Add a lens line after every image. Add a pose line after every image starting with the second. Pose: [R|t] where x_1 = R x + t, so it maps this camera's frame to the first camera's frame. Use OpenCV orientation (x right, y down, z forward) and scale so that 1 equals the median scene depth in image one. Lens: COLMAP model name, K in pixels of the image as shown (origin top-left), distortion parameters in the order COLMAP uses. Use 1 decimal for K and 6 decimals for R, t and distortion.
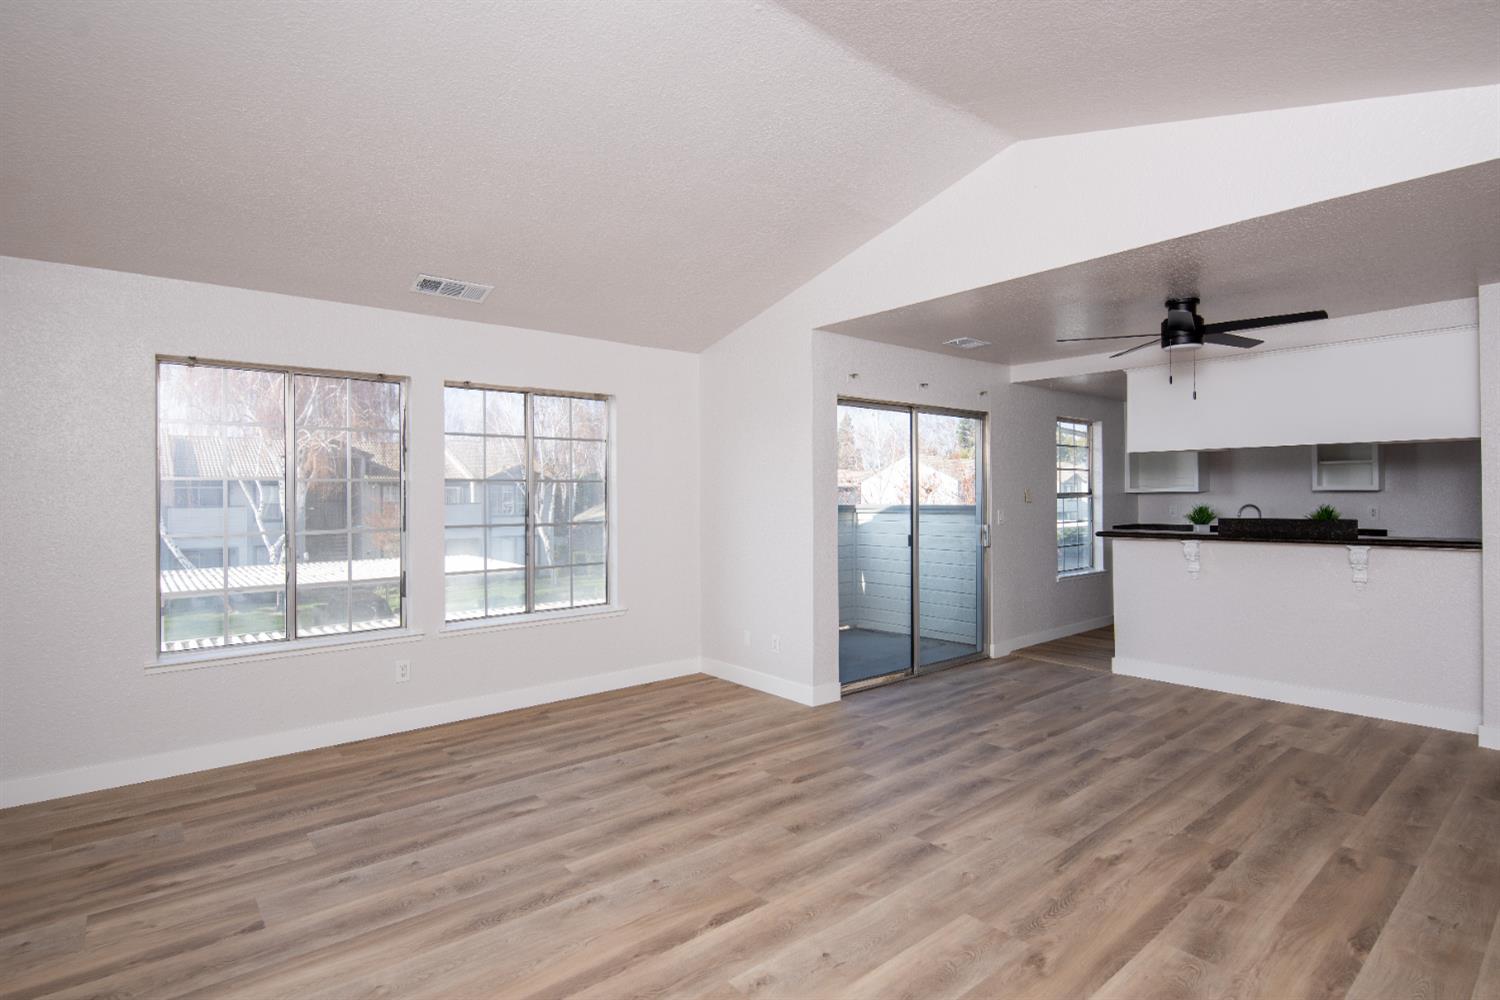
lens RADIAL K [[749.6, 0, 744.7], [0, 749.6, 495.2], [0, 0, 1]] dist [-0.002793, -0.002000]
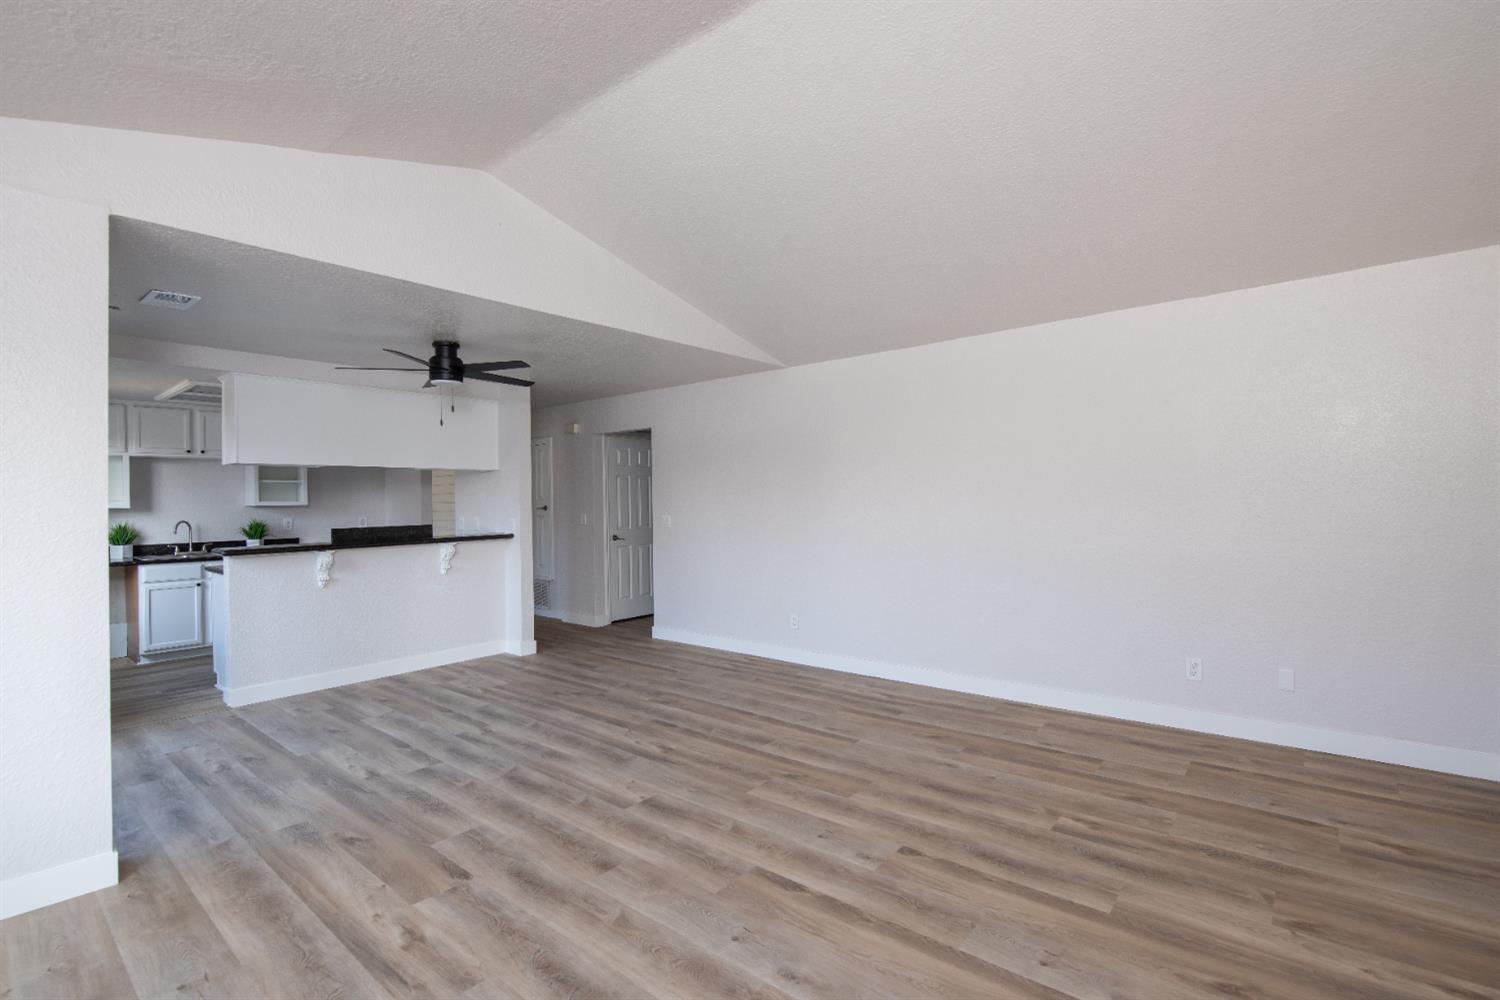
lens RADIAL K [[688.5, 0, 758.6], [0, 688.5, 502.1], [0, 0, 1]] dist [-0.007964, -0.004276]
pose [[-0.195800, 0.005432, 0.980629, -0.660156], [0.017871, 0.999838, -0.001971, 0.005445], [-0.980481, 0.017138, -0.195865, 0.811243]]
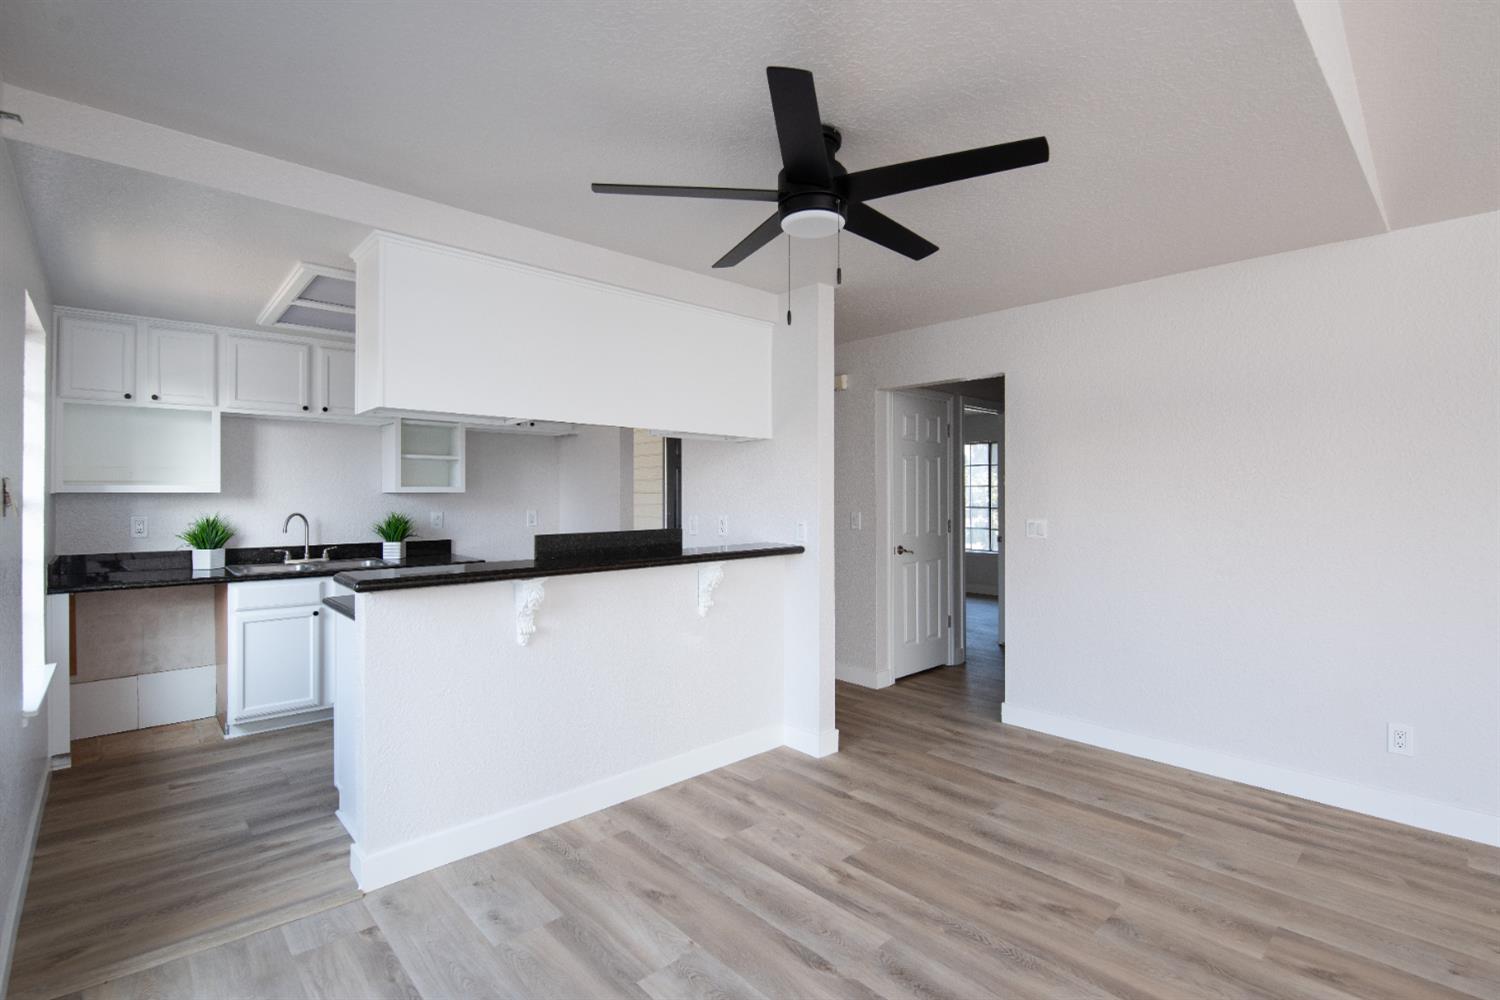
lens RADIAL K [[688.5, 0, 737.4], [0, 688.5, 497.2], [0, 0, 1]] dist [-0.007964, -0.004276]
pose [[-0.051197, 0.003495, 0.998682, 0.105809], [0.001310, 0.999993, -0.003433, 0.001879], [-0.998688, 0.001133, -0.051201, 1.206909]]
